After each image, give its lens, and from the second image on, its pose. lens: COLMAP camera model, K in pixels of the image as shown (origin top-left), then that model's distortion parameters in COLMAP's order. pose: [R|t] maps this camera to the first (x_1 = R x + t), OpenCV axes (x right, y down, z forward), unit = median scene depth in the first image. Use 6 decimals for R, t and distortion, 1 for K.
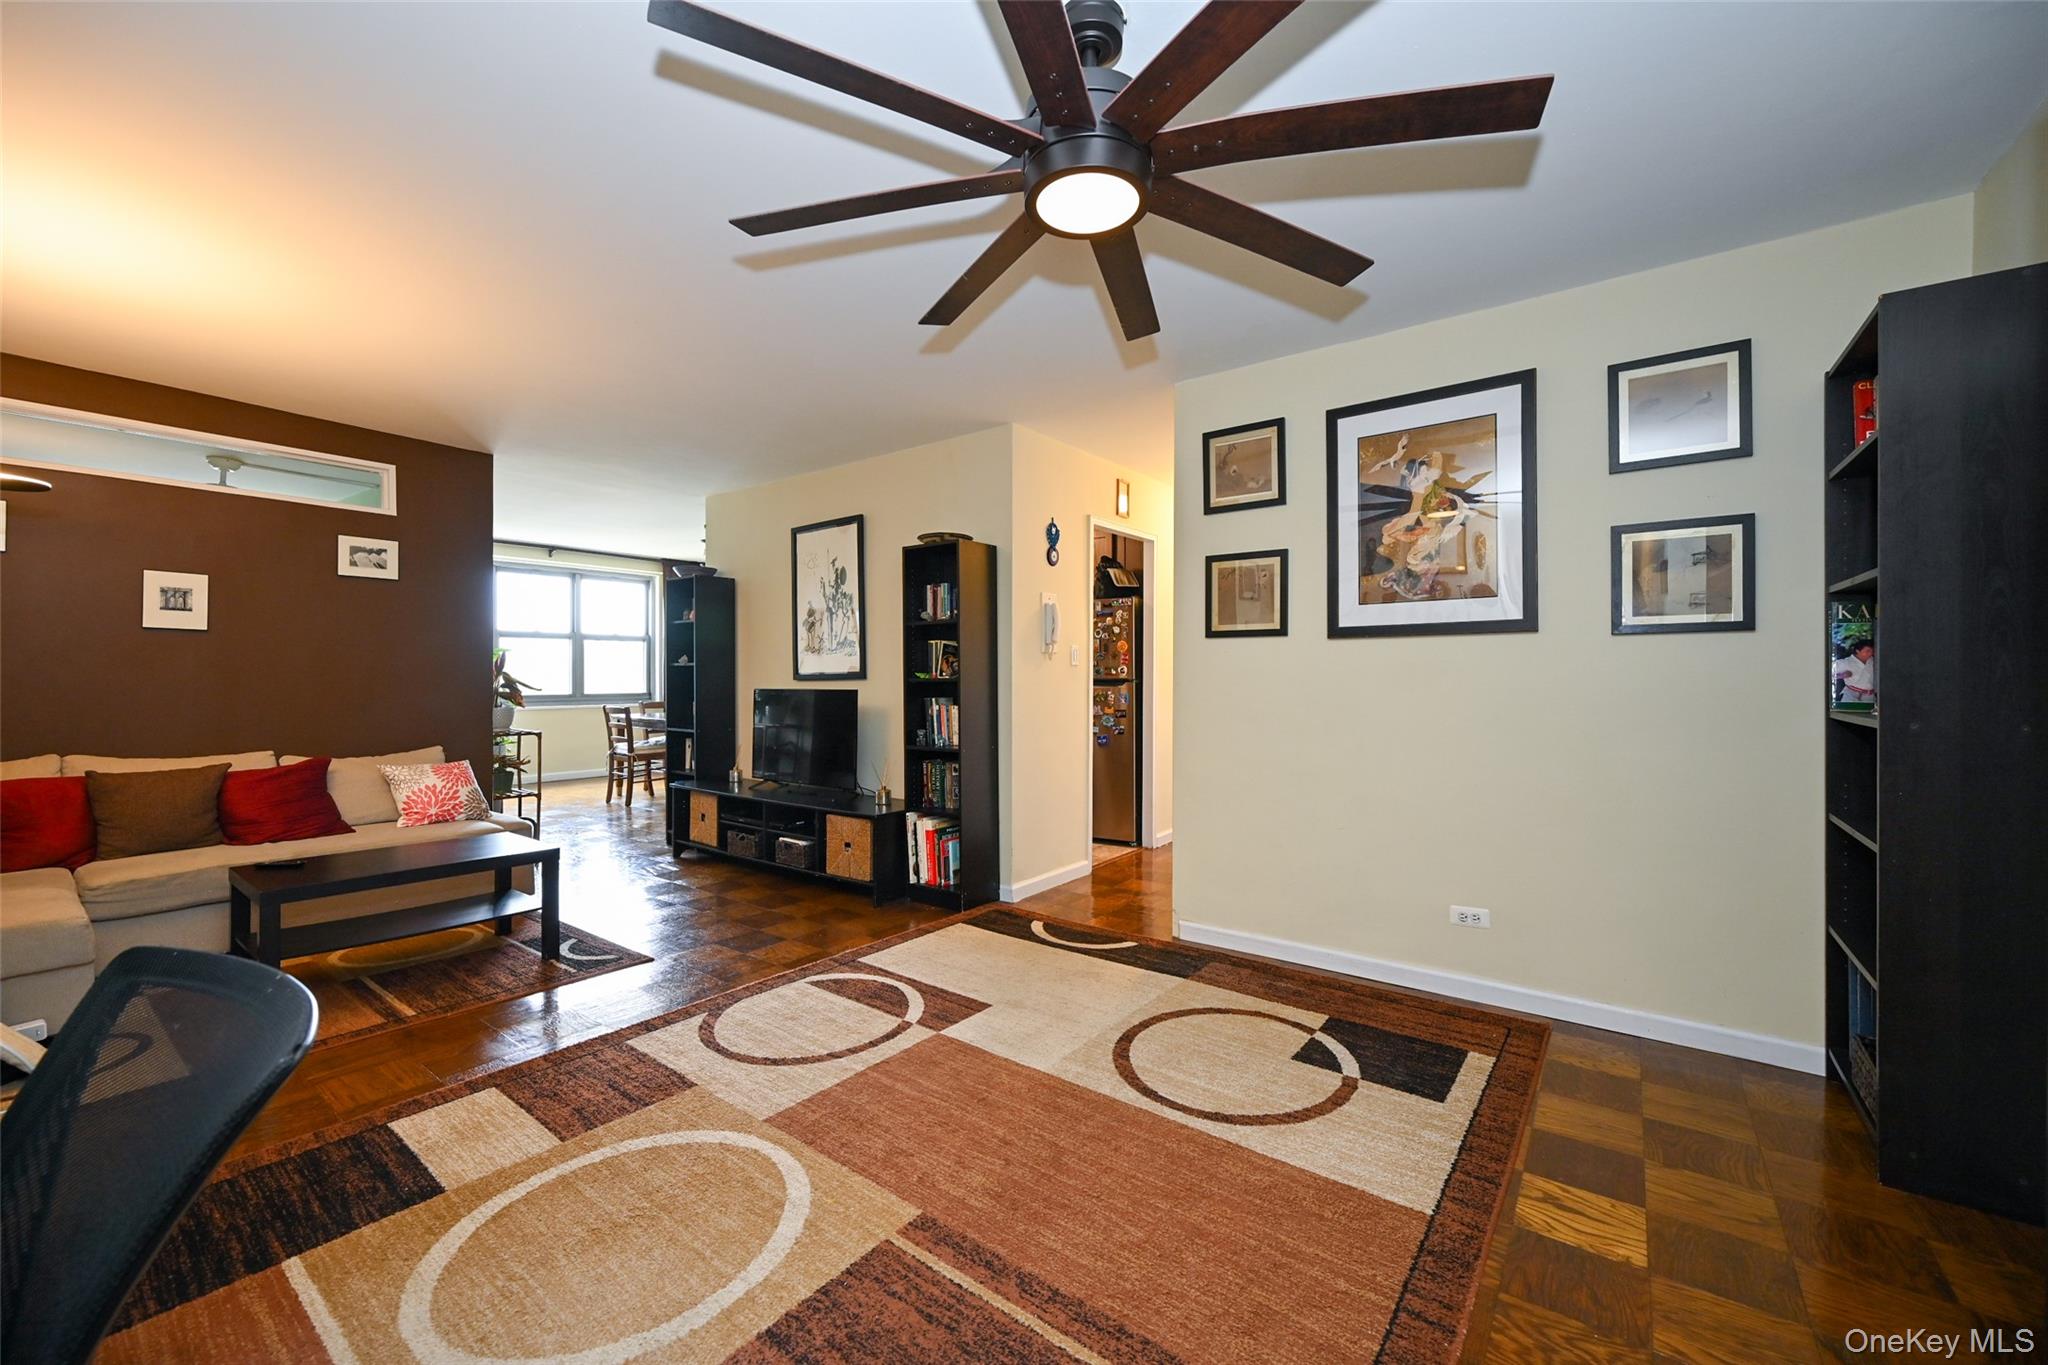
lens RADIAL K [[804.6, 0, 1023.6], [0, 804.6, 678.5], [0, 0, 1]] dist [-0.001056, 0.000056]
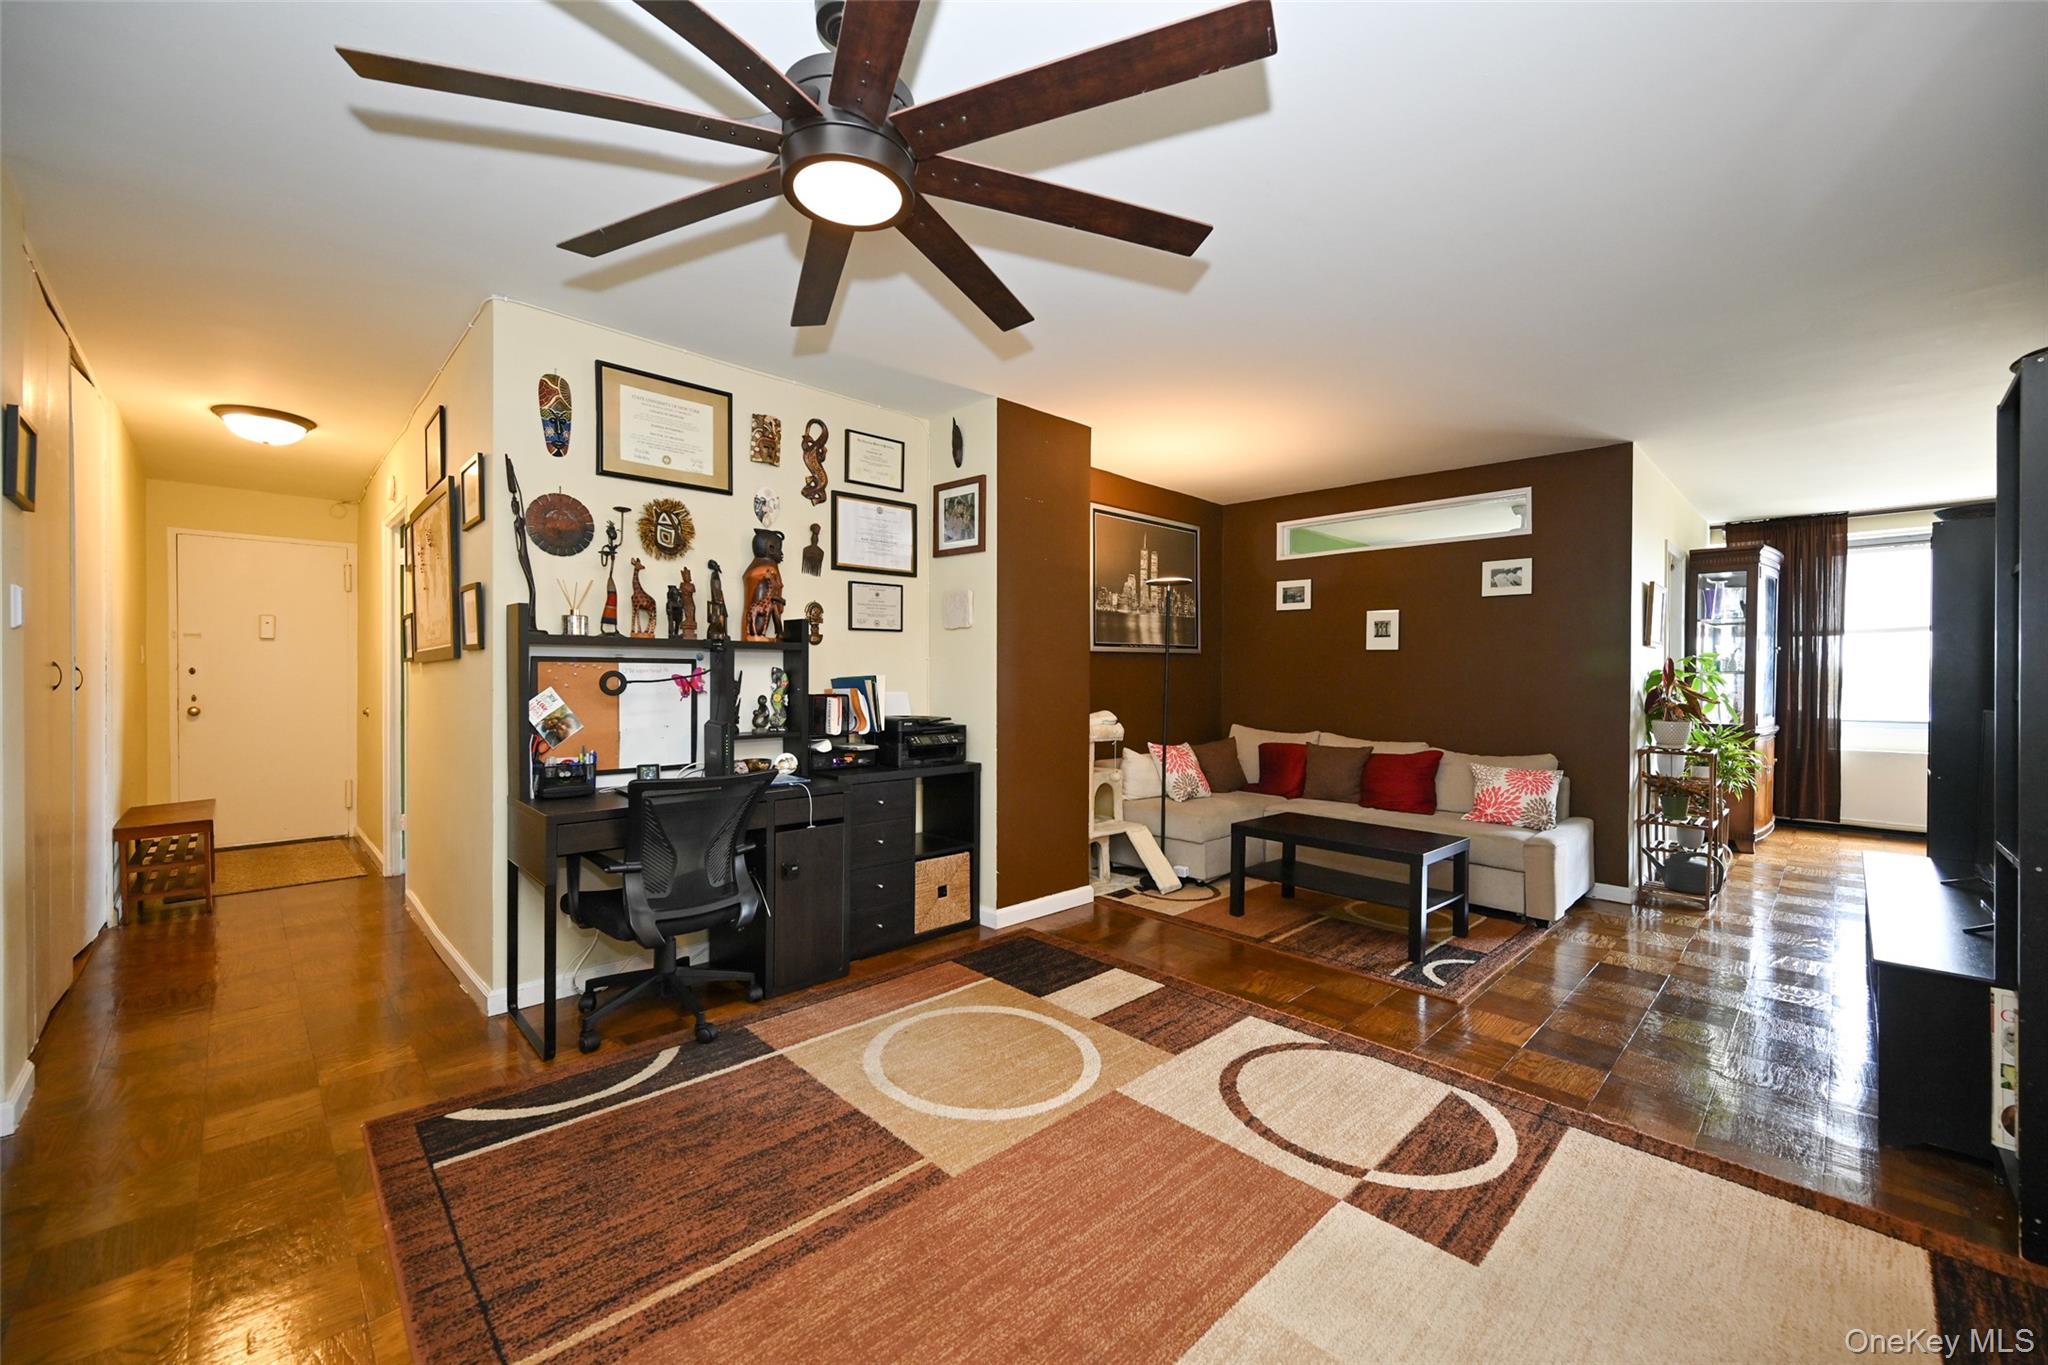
lens RADIAL K [[805.6, 0, 1026.5], [0, 805.6, 681.5], [0, 0, 1]] dist [-0.002412, 0.000558]
pose [[-0.150213, -0.001332, -0.988653, 0.501800], [-0.010635, 0.999943, 0.000268, -0.000540], [0.988596, 0.010555, -0.150219, 0.679098]]
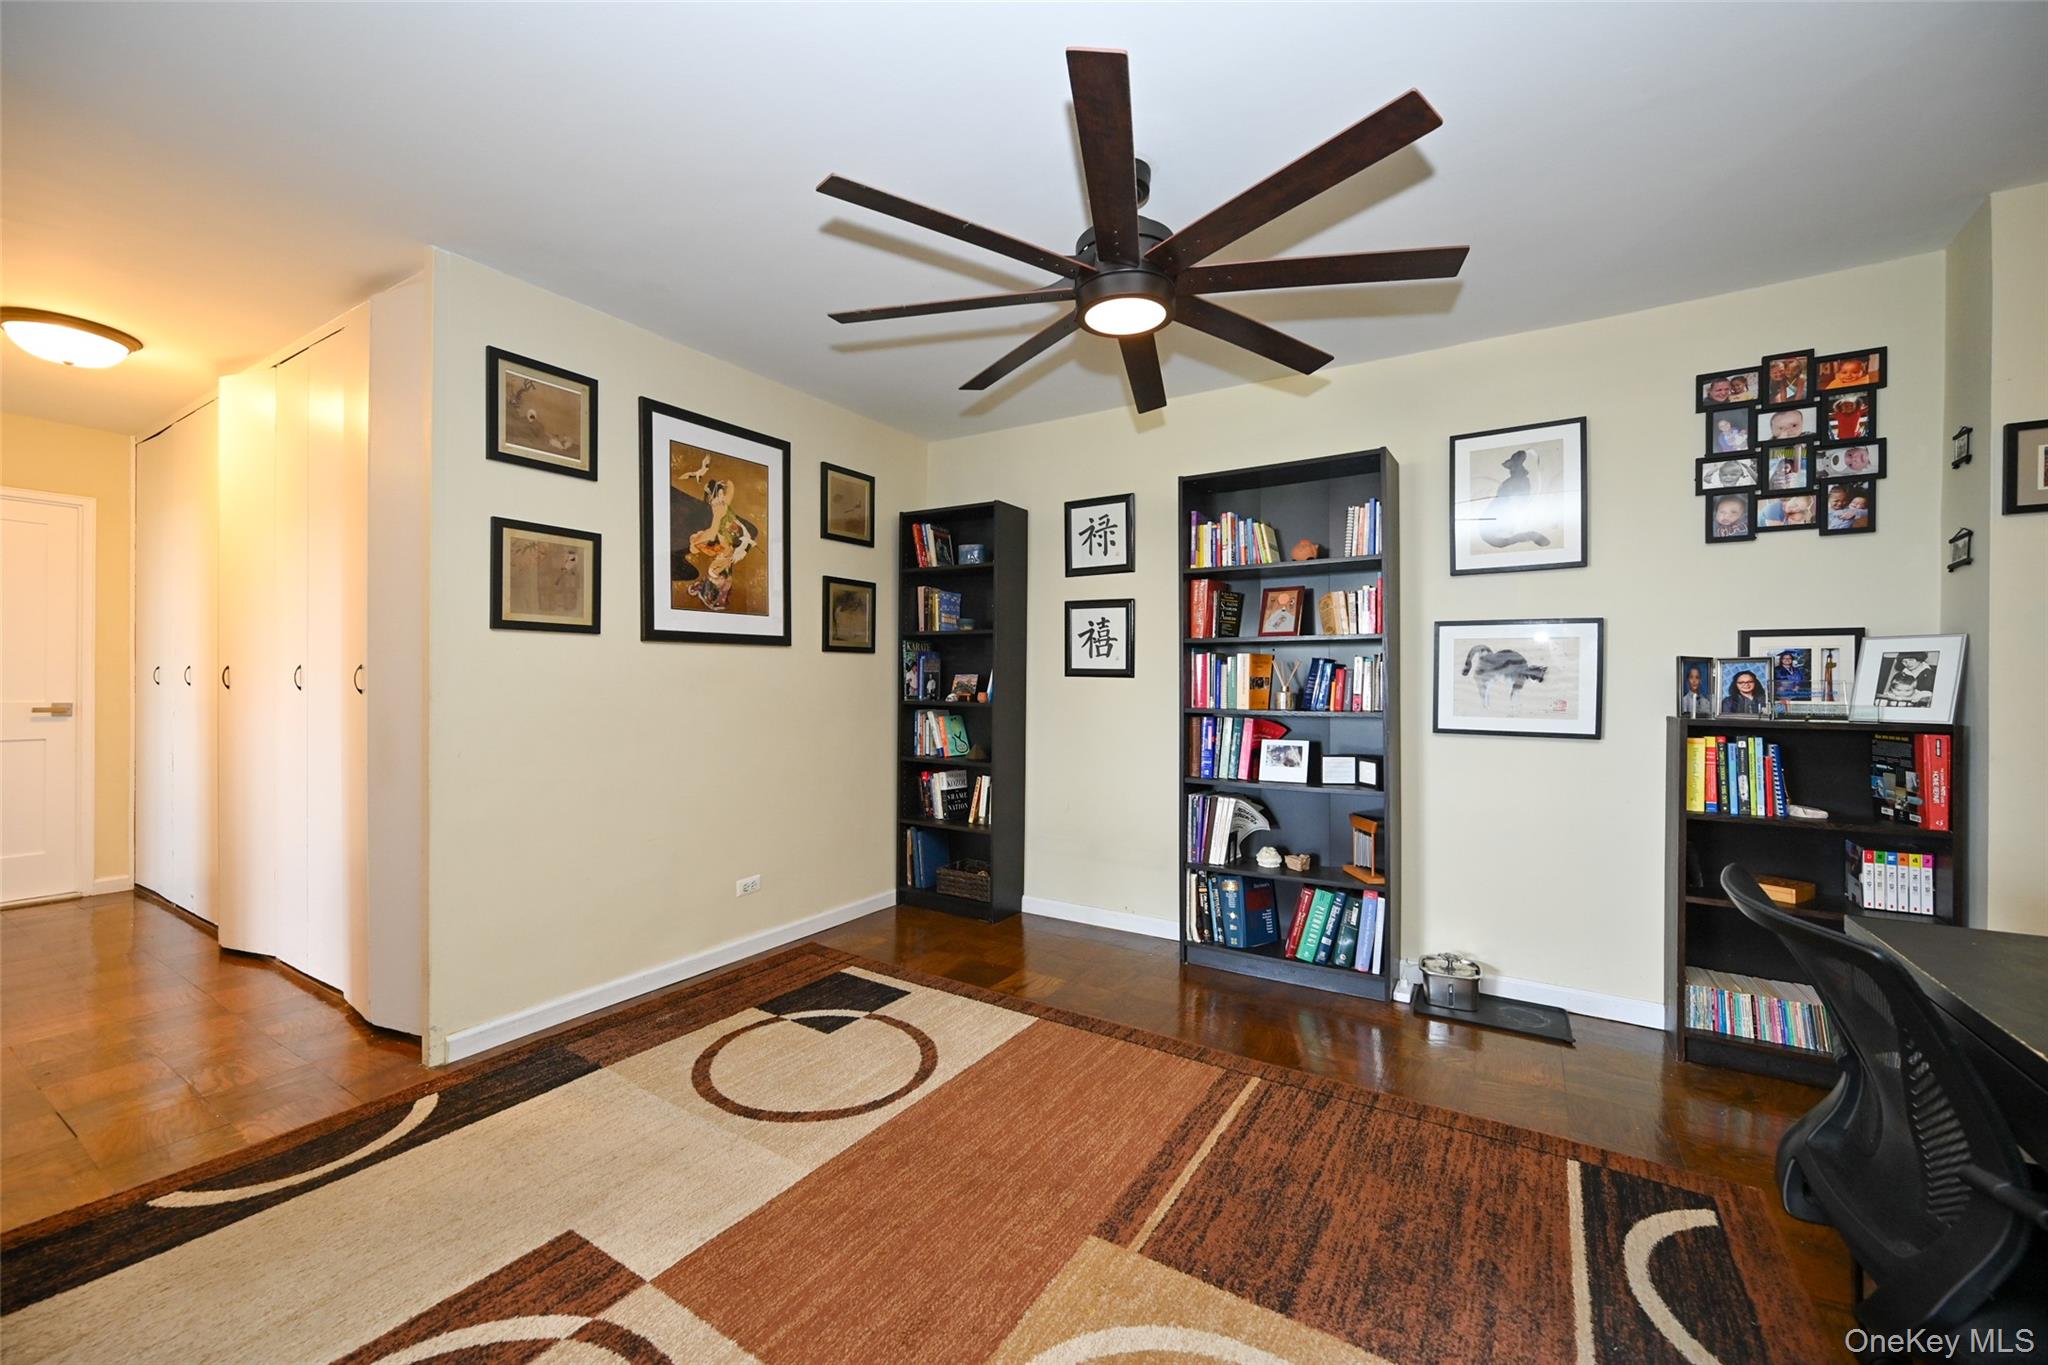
lens RADIAL K [[805.6, 0, 1026.5], [0, 805.6, 681.5], [0, 0, 1]] dist [-0.002412, 0.000558]
pose [[-0.087329, -0.003703, 0.996173, -0.591138], [-0.001475, 0.999992, 0.003588, -0.006378], [-0.996178, -0.001156, -0.087334, 0.631819]]
